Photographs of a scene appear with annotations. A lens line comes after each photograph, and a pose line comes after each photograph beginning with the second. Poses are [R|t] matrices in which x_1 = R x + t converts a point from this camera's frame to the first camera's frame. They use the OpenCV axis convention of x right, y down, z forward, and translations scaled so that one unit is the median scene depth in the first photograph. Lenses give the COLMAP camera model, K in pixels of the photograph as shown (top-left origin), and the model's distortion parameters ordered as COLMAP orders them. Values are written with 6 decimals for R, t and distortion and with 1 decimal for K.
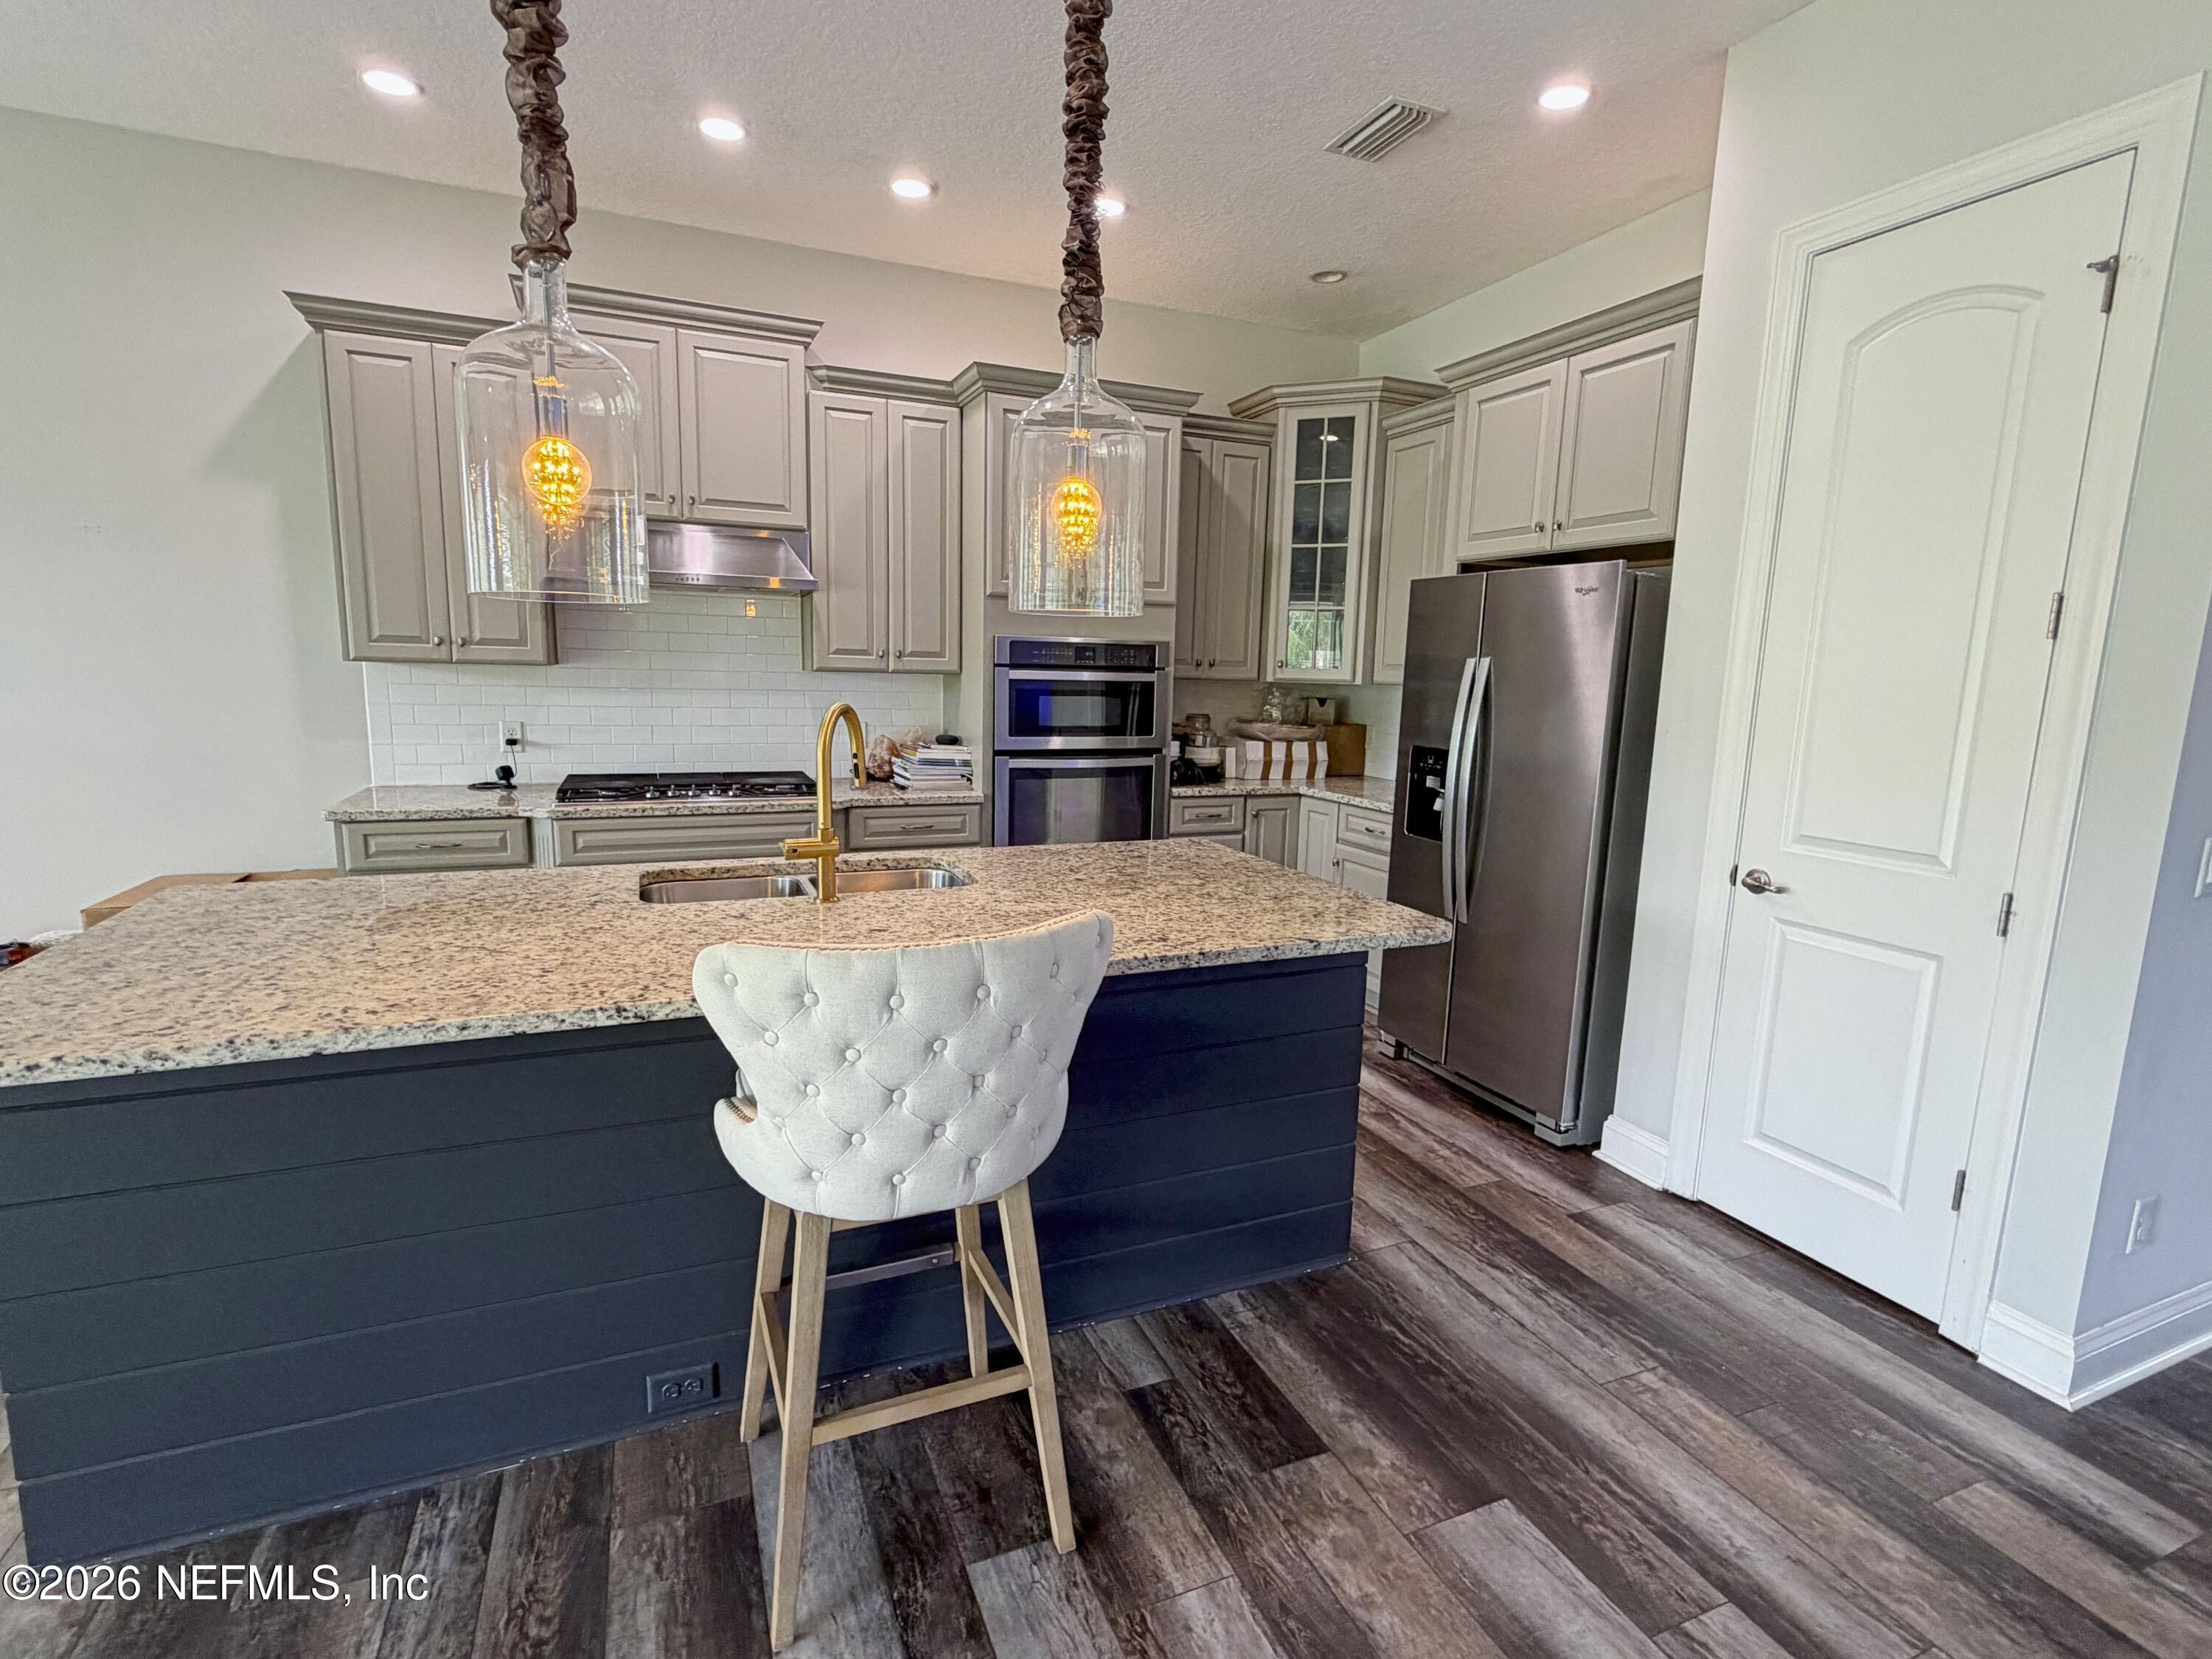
lens RADIAL K [[1067.1, 0, 1106.0], [0, 1067.1, 829.5], [0, 0, 1]] dist [-0.002524, 0.000267]
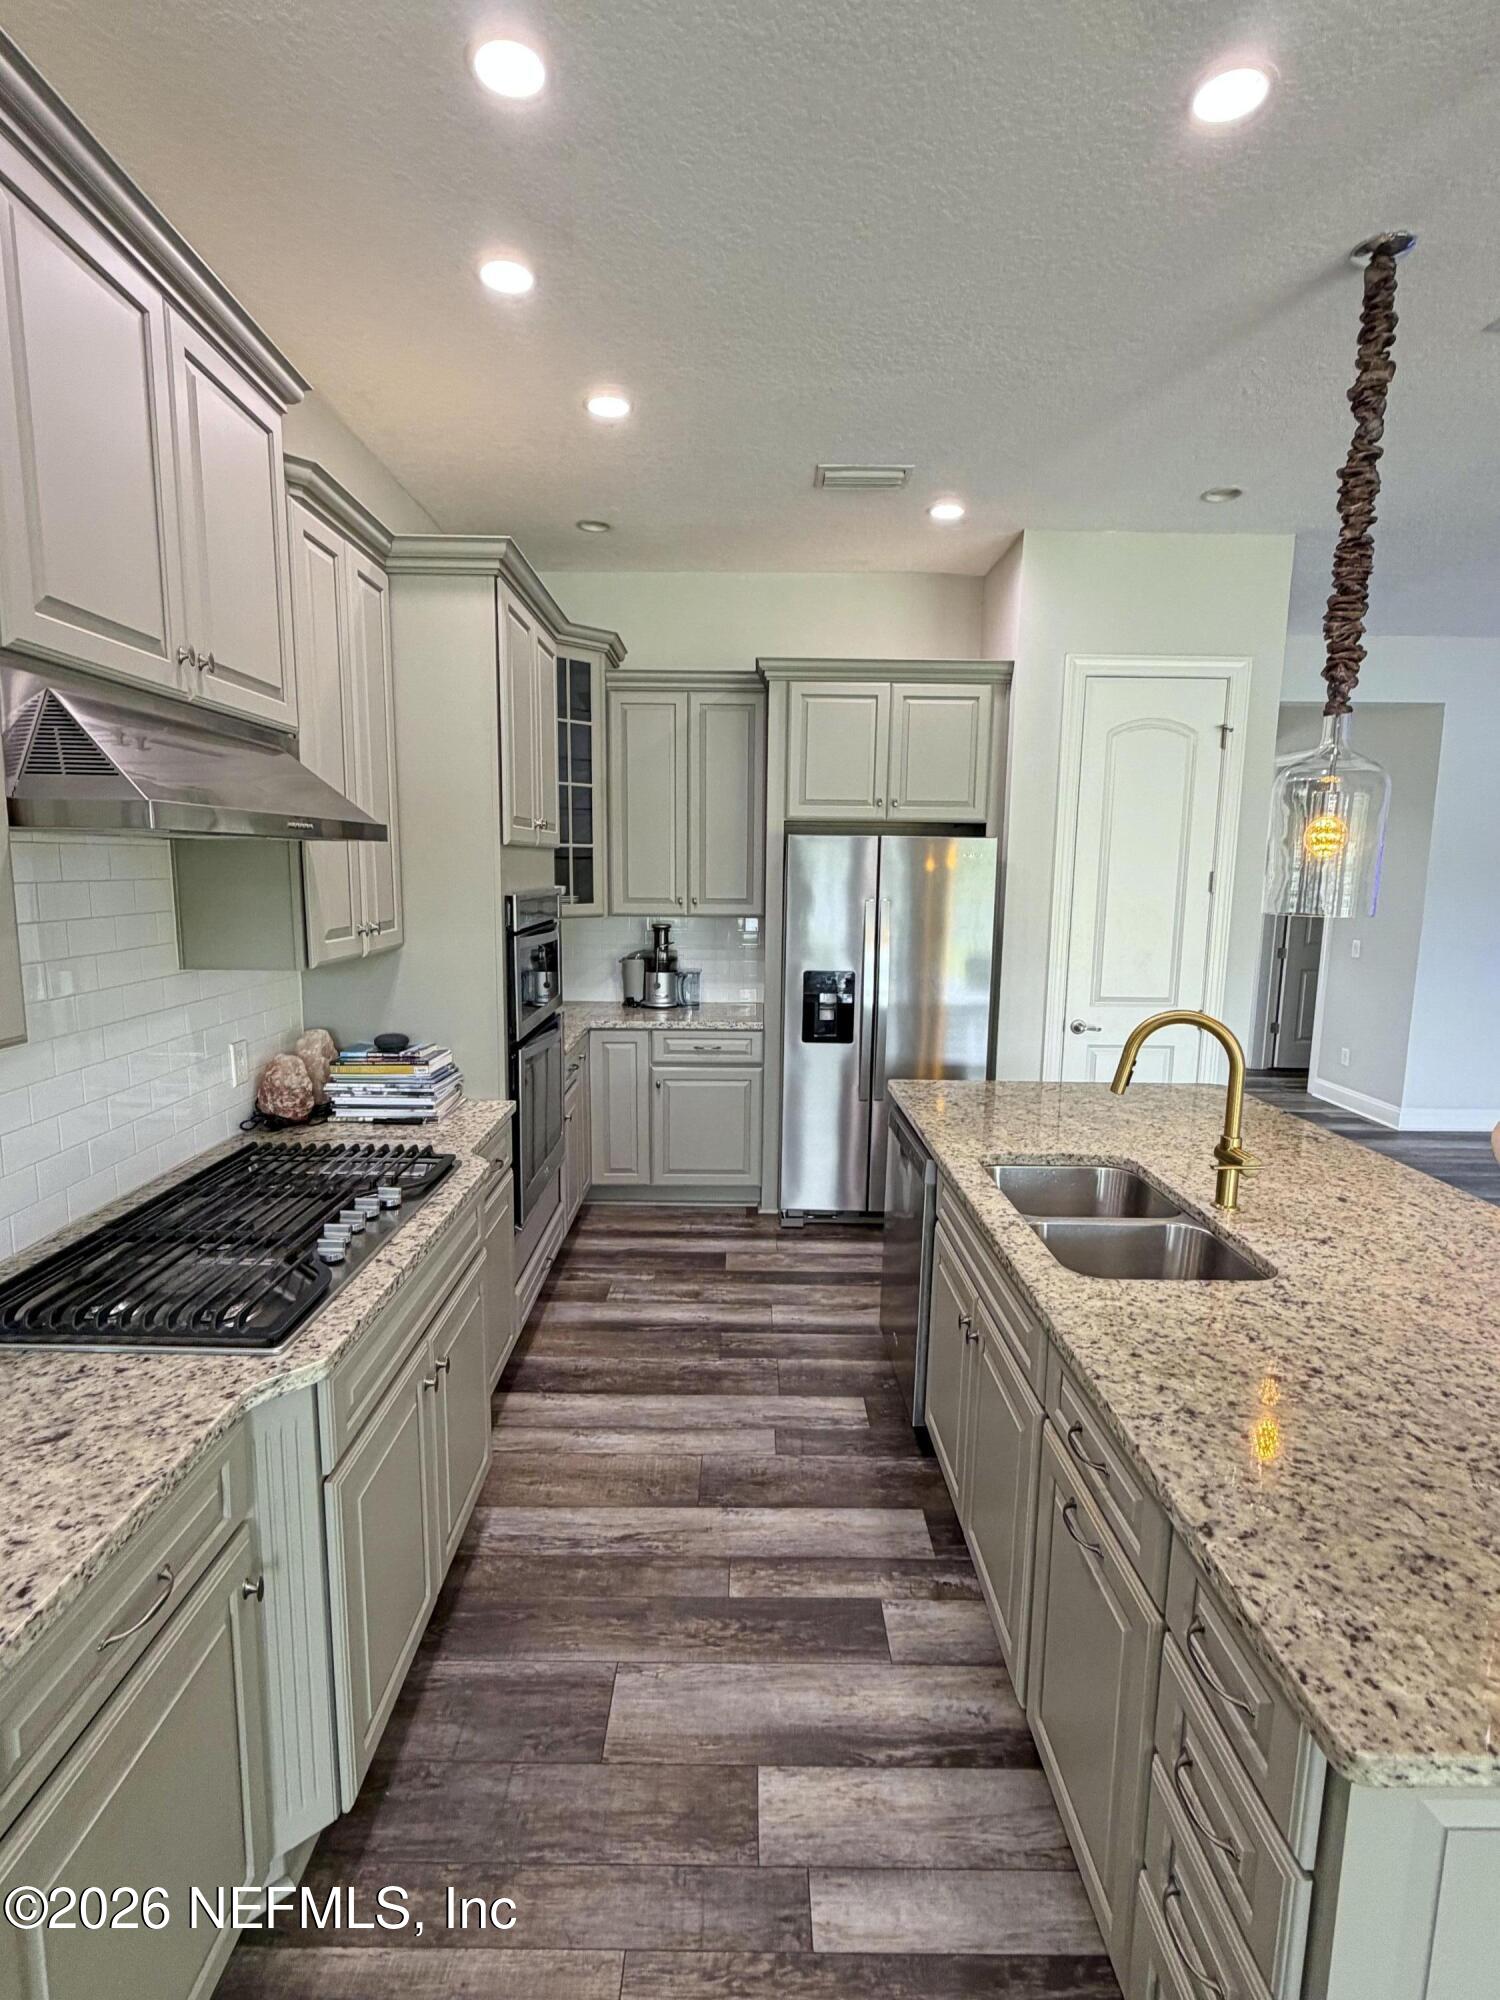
lens RADIAL K [[964.8, 0, 750.0], [0, 964.8, 1000.0], [0, 0, 1]] dist [-0.002524, 0.000267]
pose [[0.386925, -0.150139, 0.909806, -0.941669], [0.138571, 0.984919, 0.103602, -0.215358], [-0.911640, 0.085987, 0.401895, 0.782633]]
